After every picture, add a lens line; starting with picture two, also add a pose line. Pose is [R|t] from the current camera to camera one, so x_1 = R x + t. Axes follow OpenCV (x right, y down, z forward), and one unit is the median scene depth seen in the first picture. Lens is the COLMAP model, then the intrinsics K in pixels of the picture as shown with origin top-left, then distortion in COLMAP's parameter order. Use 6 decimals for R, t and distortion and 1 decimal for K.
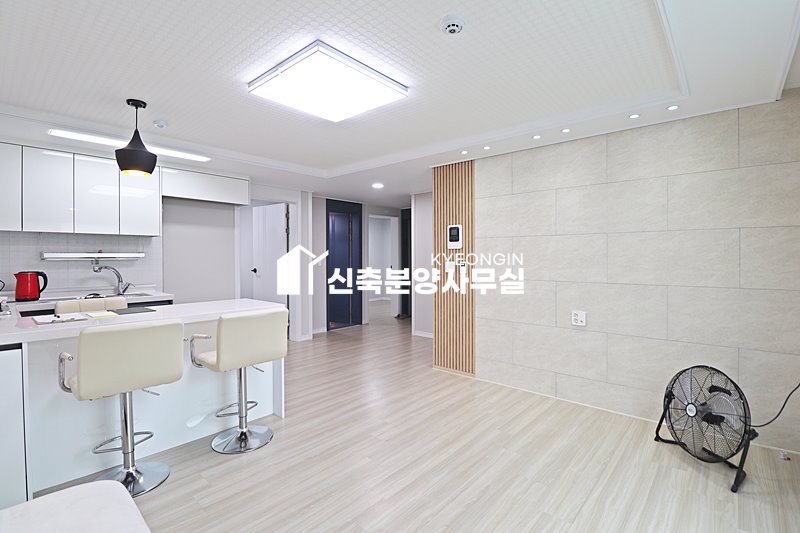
lens RADIAL K [[371.6, 0, 402.7], [0, 371.6, 259.3], [0, 0, 1]] dist [-0.004211, -0.012585]
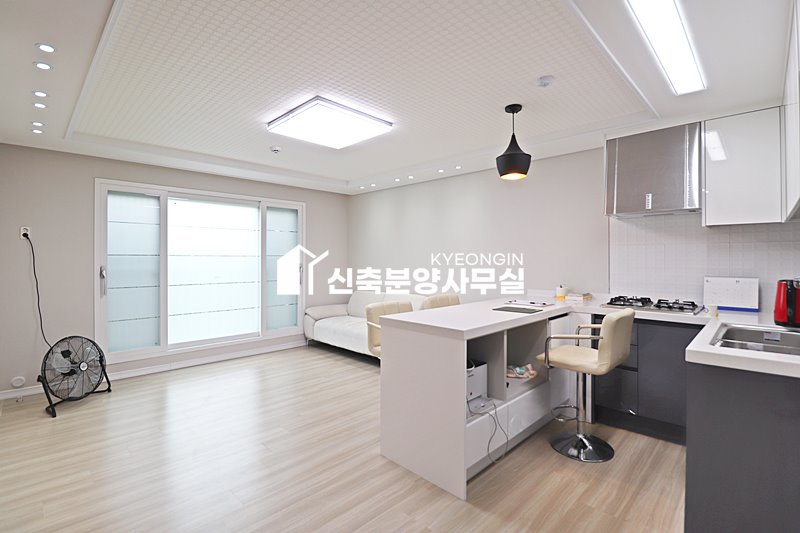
lens RADIAL K [[371.6, 0, 402.7], [0, 371.6, 259.3], [0, 0, 1]] dist [-0.004211, -0.012585]
pose [[-0.998412, 0.003914, 0.056205, -0.315891], [0.004224, 0.999976, 0.005401, -0.006344], [-0.056182, 0.005630, -0.998405, 1.369718]]
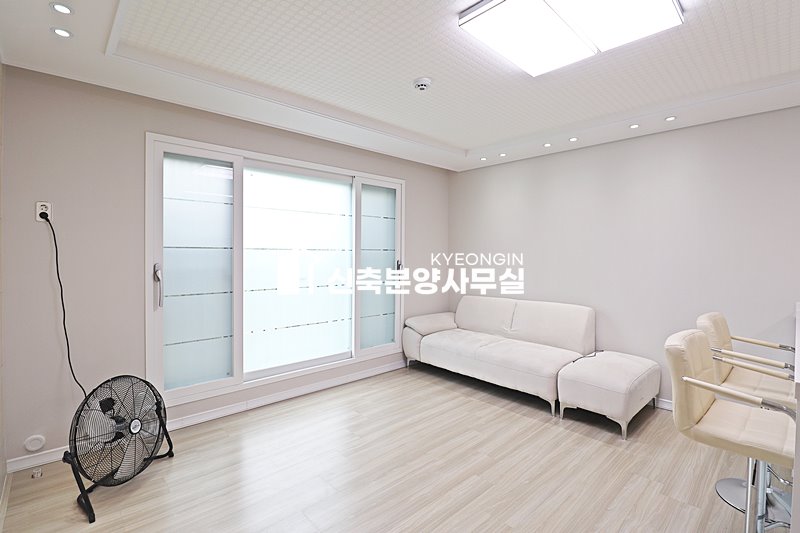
lens RADIAL K [[371.6, 0, 402.7], [0, 371.6, 259.3], [0, 0, 1]] dist [-0.004211, -0.012585]
pose [[-0.995154, -0.002775, 0.098285, 0.030951], [-0.001007, 0.999837, 0.018033, -0.006403], [-0.098319, 0.017847, -0.994995, 1.053936]]
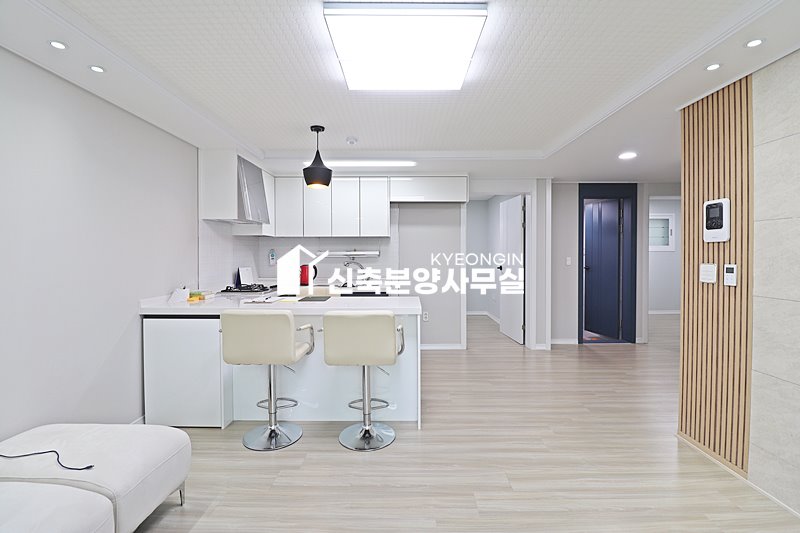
lens RADIAL K [[369.4, 0, 402.5], [0, 369.4, 258.9], [0, 0, 1]] dist [0.000607, -0.011591]
pose [[0.657232, 0.011637, -0.753599, 0.255927], [-0.003651, 0.999918, 0.012256, -0.006965], [0.753680, -0.005303, 0.657221, 0.274337]]
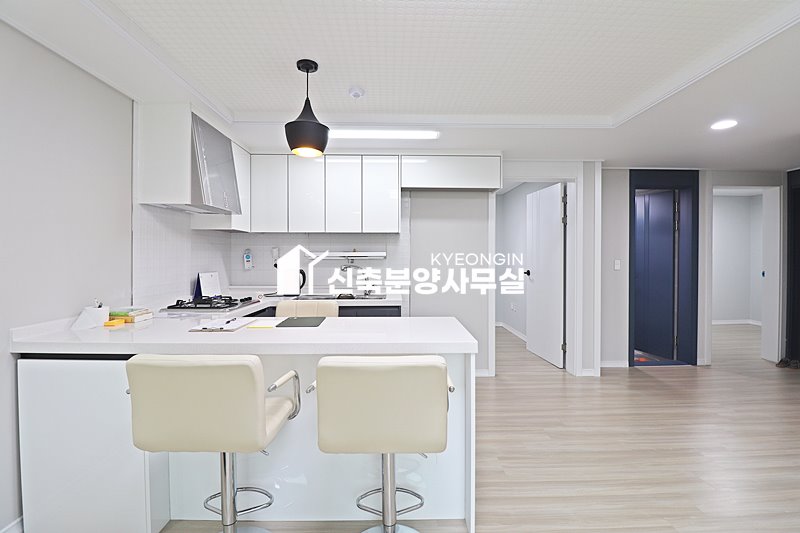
lens RADIAL K [[369.4, 0, 402.5], [0, 369.4, 258.9], [0, 0, 1]] dist [0.000607, -0.011591]
pose [[0.677938, 0.007992, -0.735075, 0.010868], [-0.006533, 0.999967, 0.004847, -0.003741], [0.735090, 0.001517, 0.677968, 0.405720]]
